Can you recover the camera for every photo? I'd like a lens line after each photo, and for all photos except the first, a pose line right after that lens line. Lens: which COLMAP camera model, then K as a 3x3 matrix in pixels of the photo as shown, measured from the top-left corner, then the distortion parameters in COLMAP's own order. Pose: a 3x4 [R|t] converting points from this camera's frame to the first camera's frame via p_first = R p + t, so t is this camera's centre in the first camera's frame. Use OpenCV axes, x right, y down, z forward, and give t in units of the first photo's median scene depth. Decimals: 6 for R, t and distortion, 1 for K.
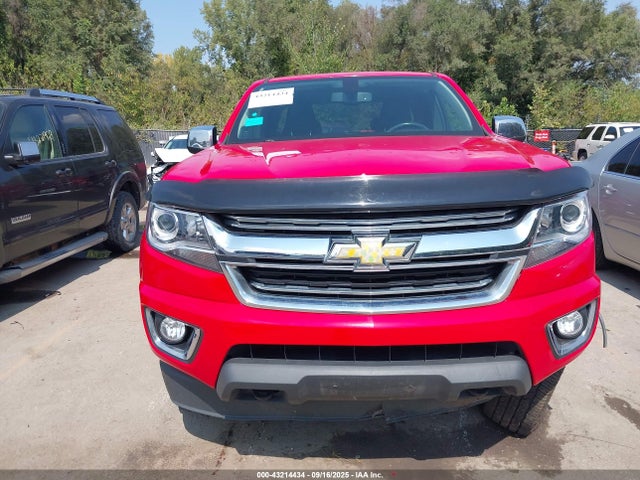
lens RADIAL K [[514.7, 0, 318.0], [0, 514.7, 242.5], [0, 0, 1]] dist [0.003068, -0.006922]
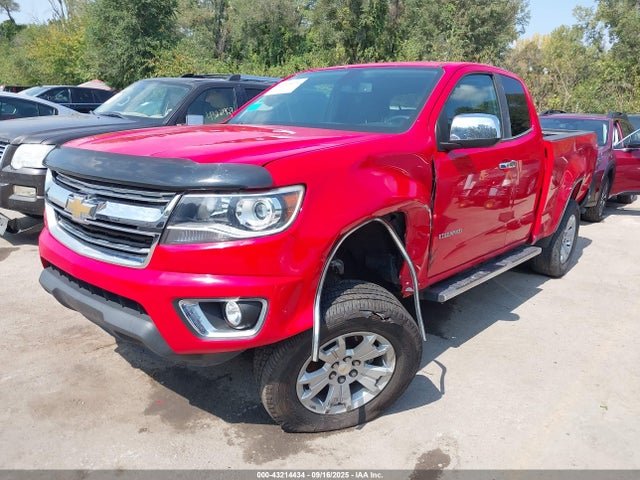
lens RADIAL K [[514.7, 0, 318.0], [0, 514.7, 242.5], [0, 0, 1]] dist [0.003068, -0.006922]
pose [[0.776586, 0.203482, -0.596247, 0.064152], [-0.184452, 0.978370, 0.093649, -0.005995], [0.602405, 0.037252, 0.797320, 0.014236]]
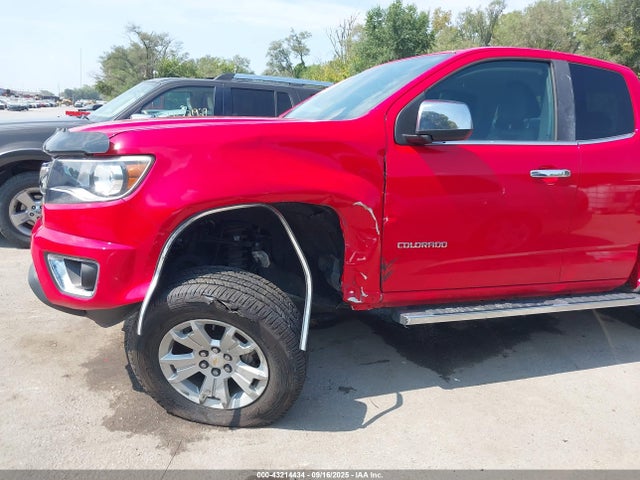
lens RADIAL K [[514.7, 0, 318.0], [0, 514.7, 242.5], [0, 0, 1]] dist [0.003068, -0.006922]
pose [[0.380711, 0.233739, -0.894665, 0.091621], [-0.252652, 0.957004, 0.142514, -0.010923], [0.889509, 0.171782, 0.423397, 0.057547]]
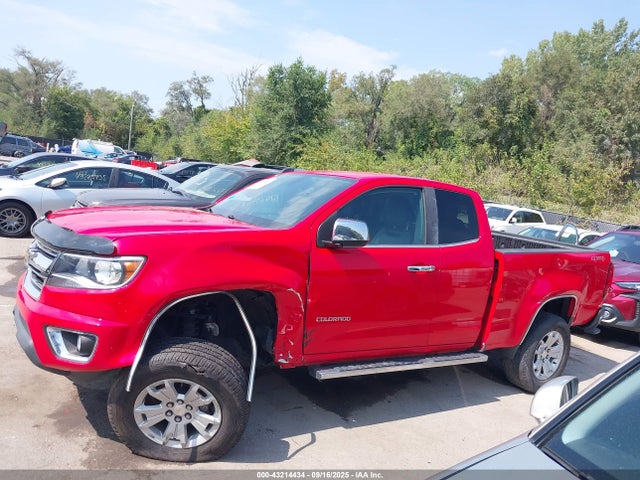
lens RADIAL K [[514.7, 0, 318.0], [0, 514.7, 242.5], [0, 0, 1]] dist [0.003068, -0.006922]
pose [[0.552288, 0.182997, -0.813320, 0.110259], [-0.304639, 0.952439, 0.007433, -0.018720], [0.775998, 0.243664, 0.581769, 0.035739]]
